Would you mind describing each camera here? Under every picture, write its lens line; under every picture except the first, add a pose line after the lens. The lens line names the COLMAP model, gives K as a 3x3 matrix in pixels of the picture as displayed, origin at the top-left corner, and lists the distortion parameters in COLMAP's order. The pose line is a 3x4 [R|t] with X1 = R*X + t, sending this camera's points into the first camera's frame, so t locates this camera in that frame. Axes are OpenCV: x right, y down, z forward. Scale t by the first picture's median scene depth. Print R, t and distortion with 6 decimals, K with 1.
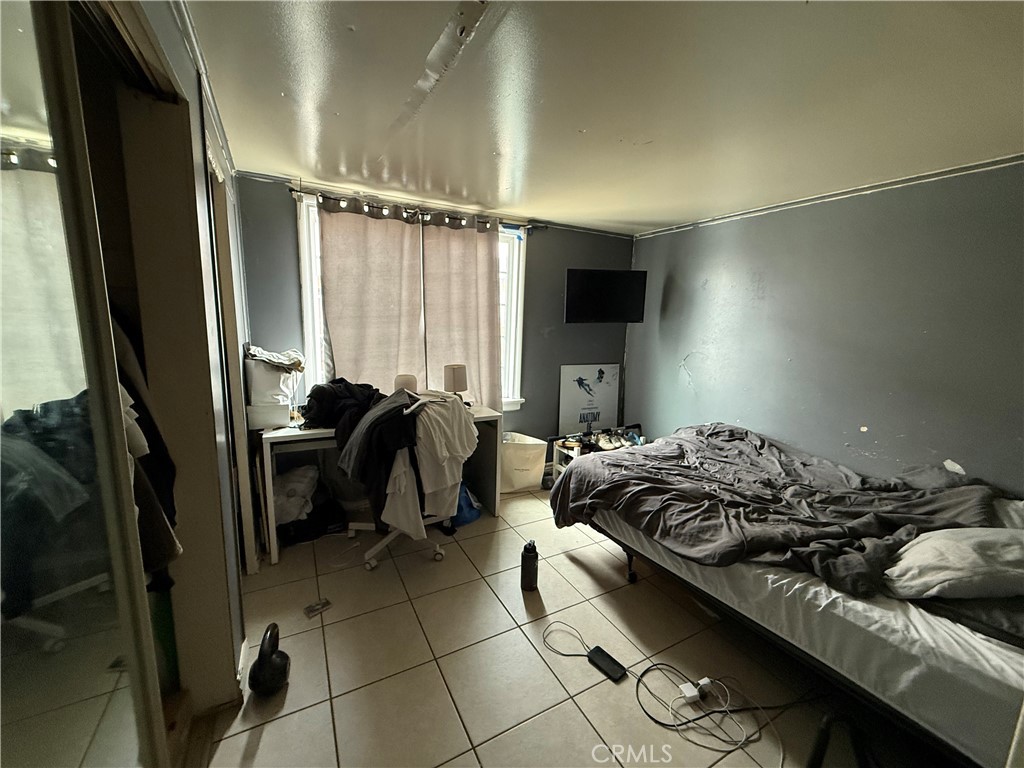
lens RADIAL K [[407.3, 0, 510.2], [0, 407.3, 381.2], [0, 0, 1]] dist [-0.003668, 0.000918]
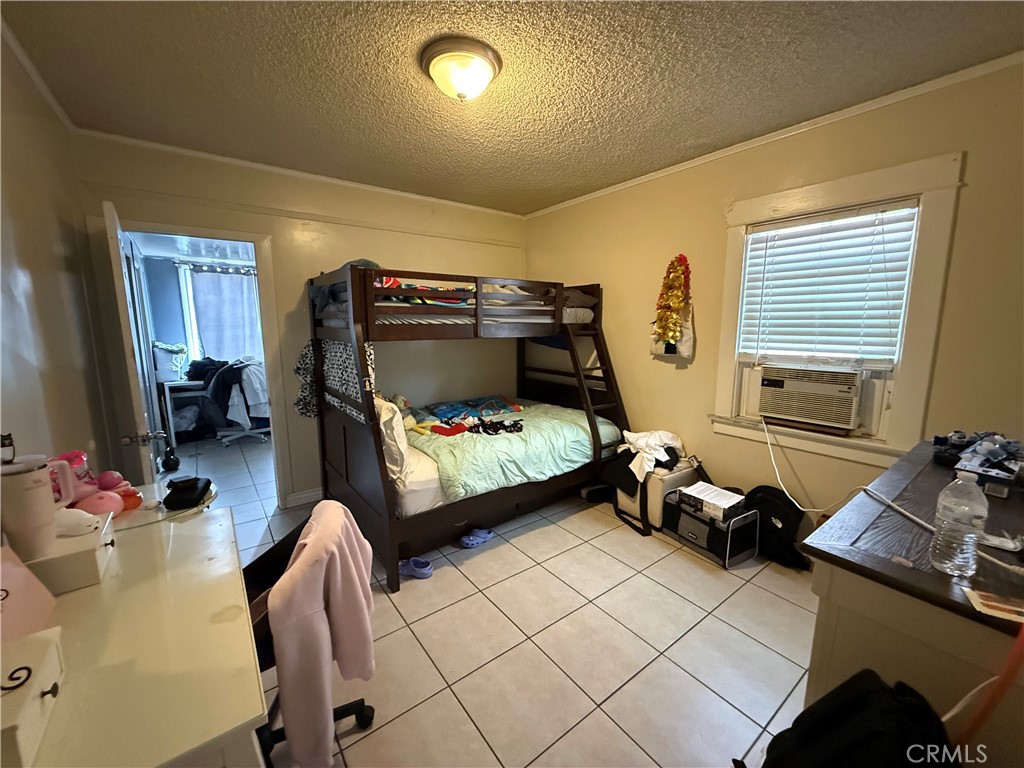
lens RADIAL K [[407.3, 0, 513.8], [0, 407.3, 386.6], [0, 0, 1]] dist [-0.003668, 0.000918]
pose [[0.986332, -0.055325, 0.155205, 0.732371], [0.056472, 0.998400, -0.002991, 0.225222], [-0.154791, 0.011715, 0.987878, -1.171901]]
